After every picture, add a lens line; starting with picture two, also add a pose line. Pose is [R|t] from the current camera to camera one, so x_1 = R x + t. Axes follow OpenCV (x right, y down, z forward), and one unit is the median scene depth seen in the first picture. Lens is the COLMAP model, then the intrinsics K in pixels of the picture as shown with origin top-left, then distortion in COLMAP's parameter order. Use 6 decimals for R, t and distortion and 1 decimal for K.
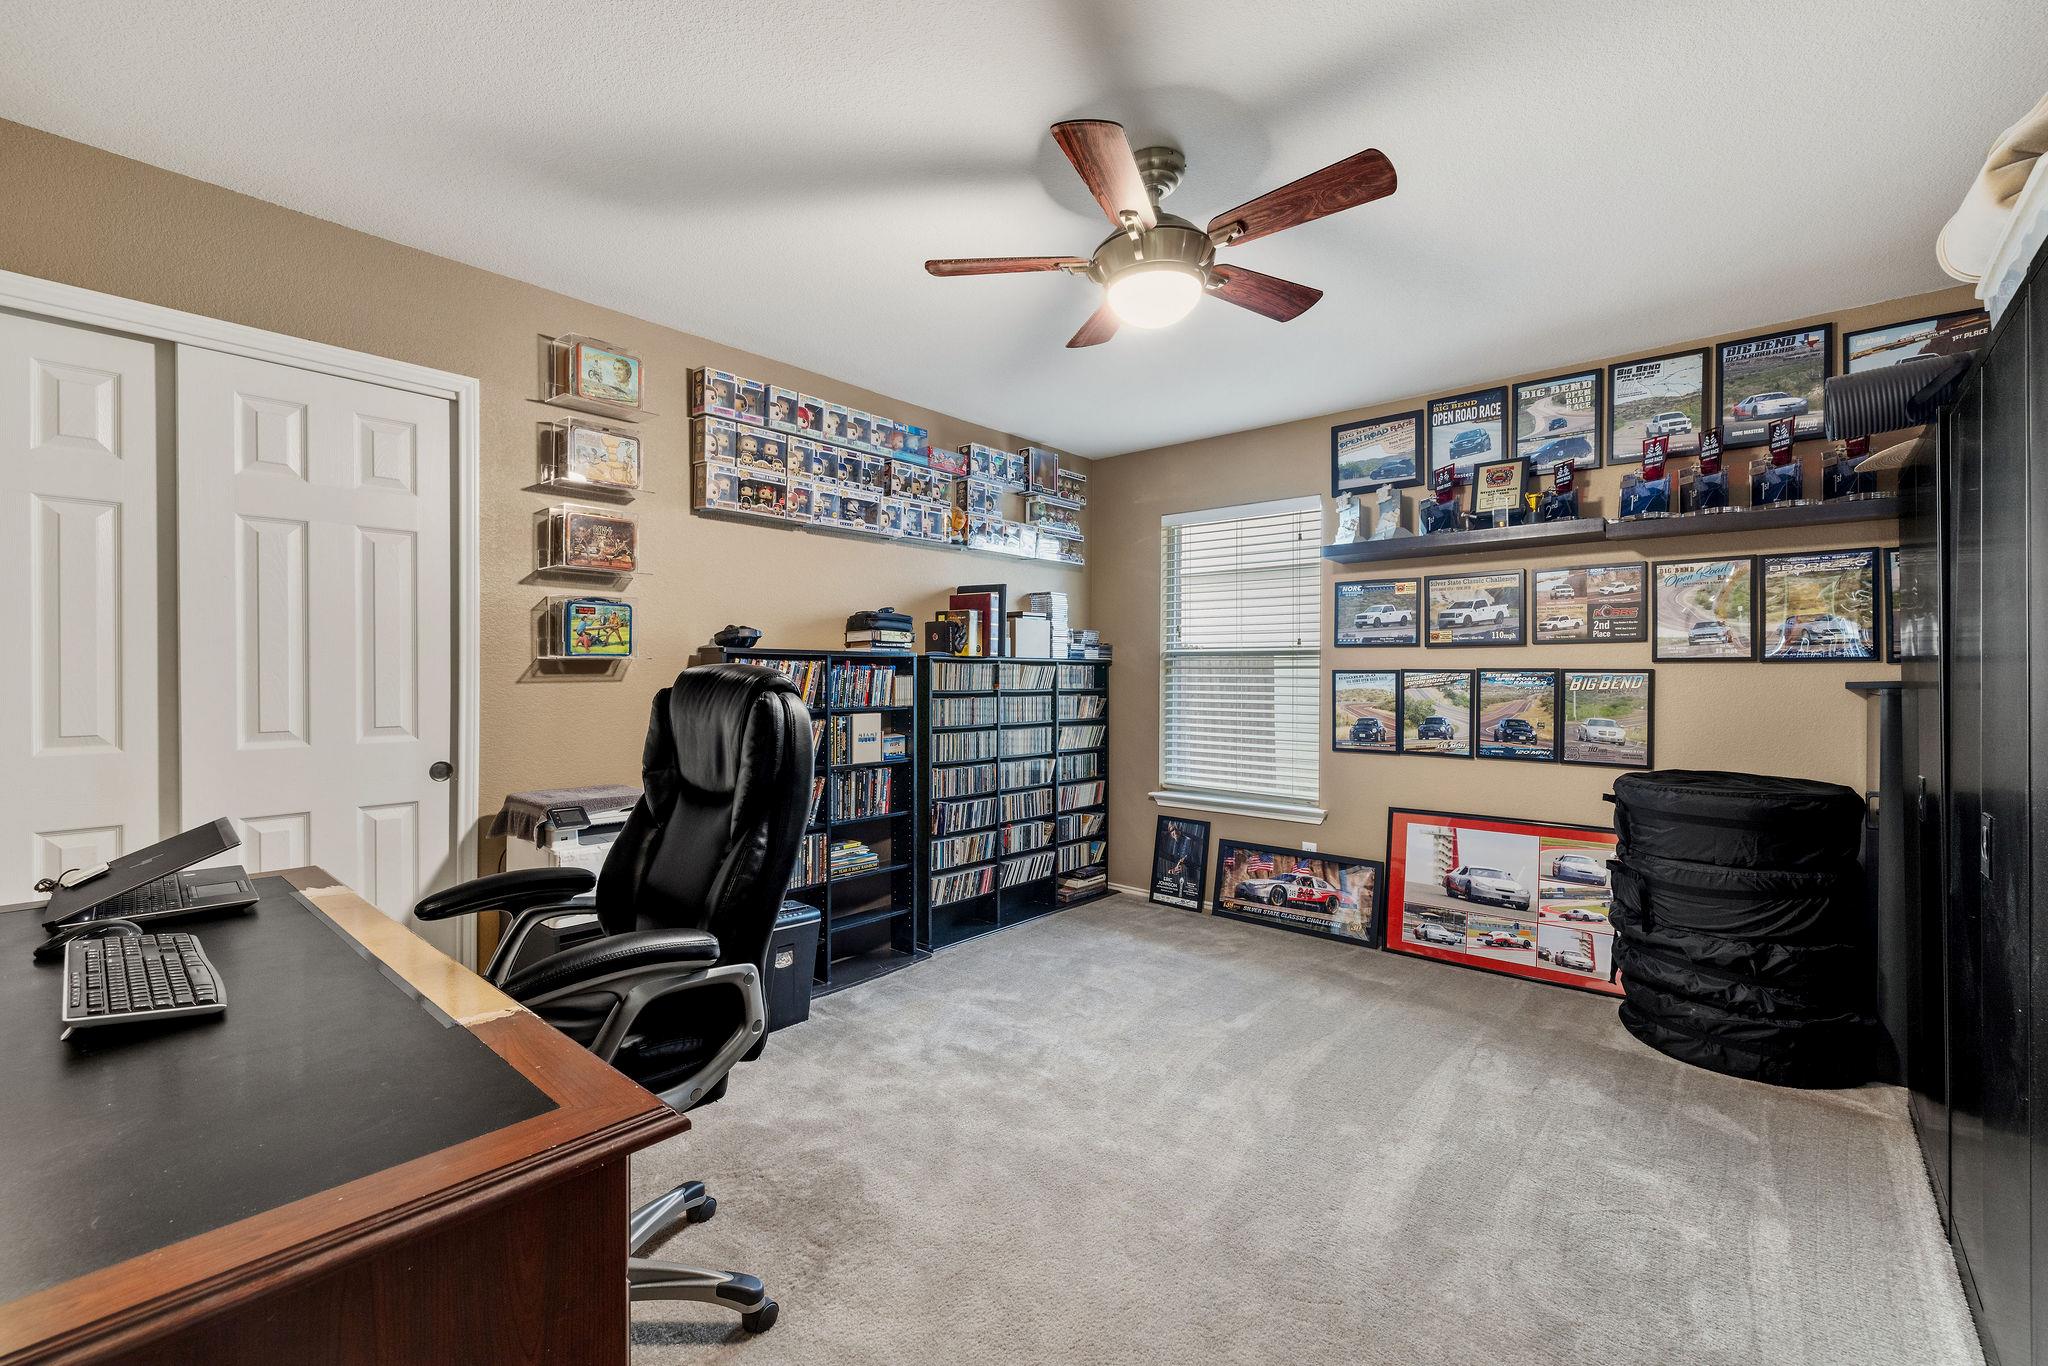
lens RADIAL K [[860.1, 0, 1021.7], [0, 860.1, 681.0], [0, 0, 1]] dist [-0.000975, -0.000241]
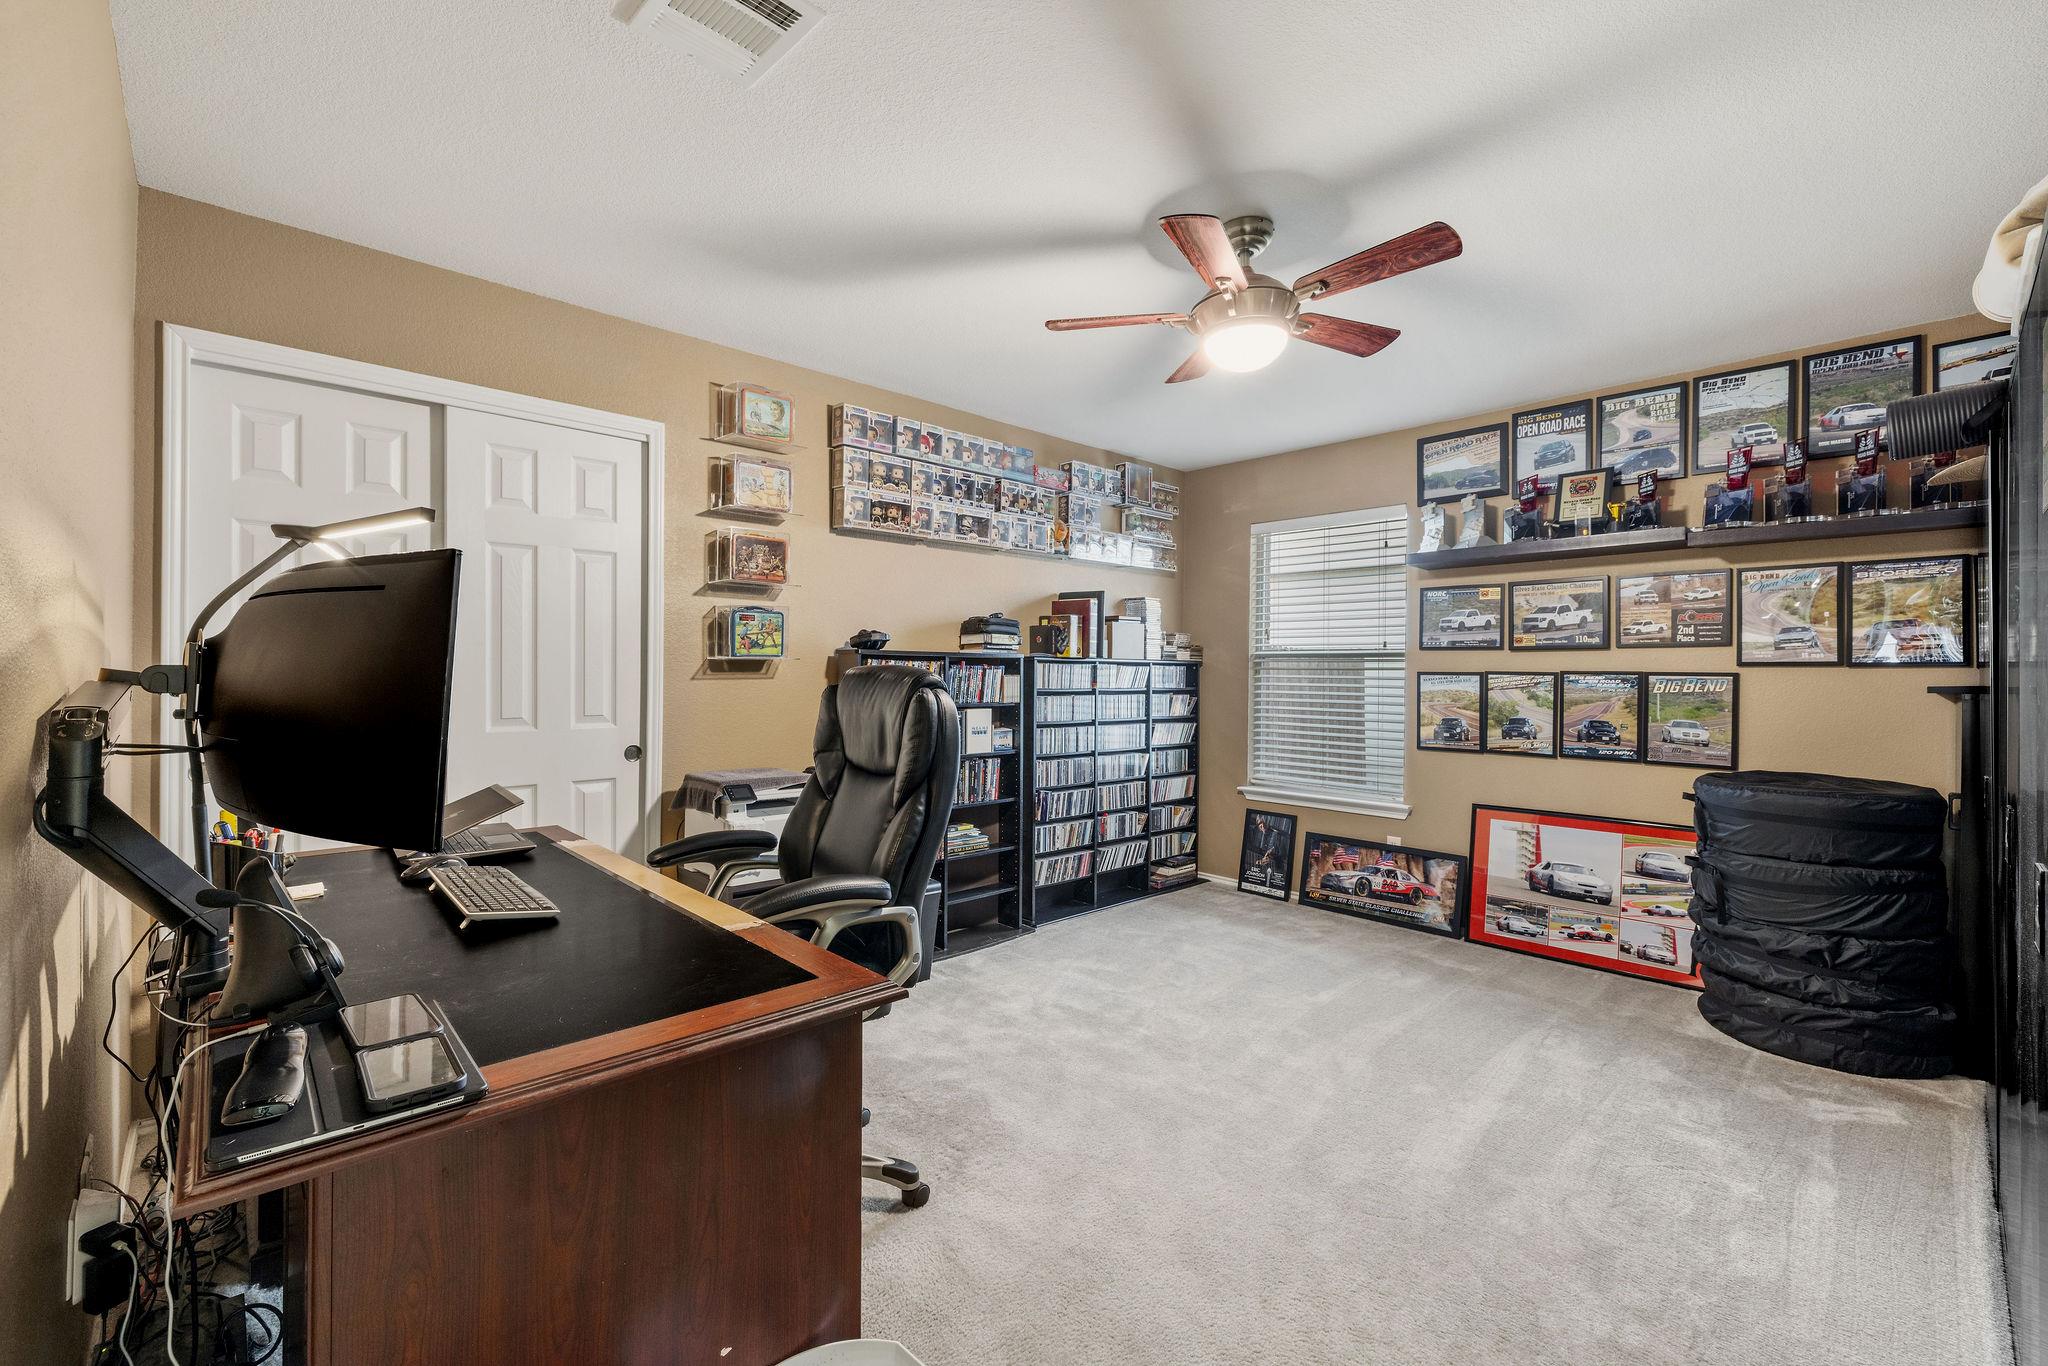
lens RADIAL K [[860.1, 0, 1027.1], [0, 860.1, 673.9], [0, 0, 1]] dist [-0.000975, -0.000241]
pose [[0.995646, 0.005623, -0.093043, -0.017201], [-0.006236, 0.999961, -0.006299, -0.000682], [0.093003, 0.006852, 0.995642, -0.107804]]
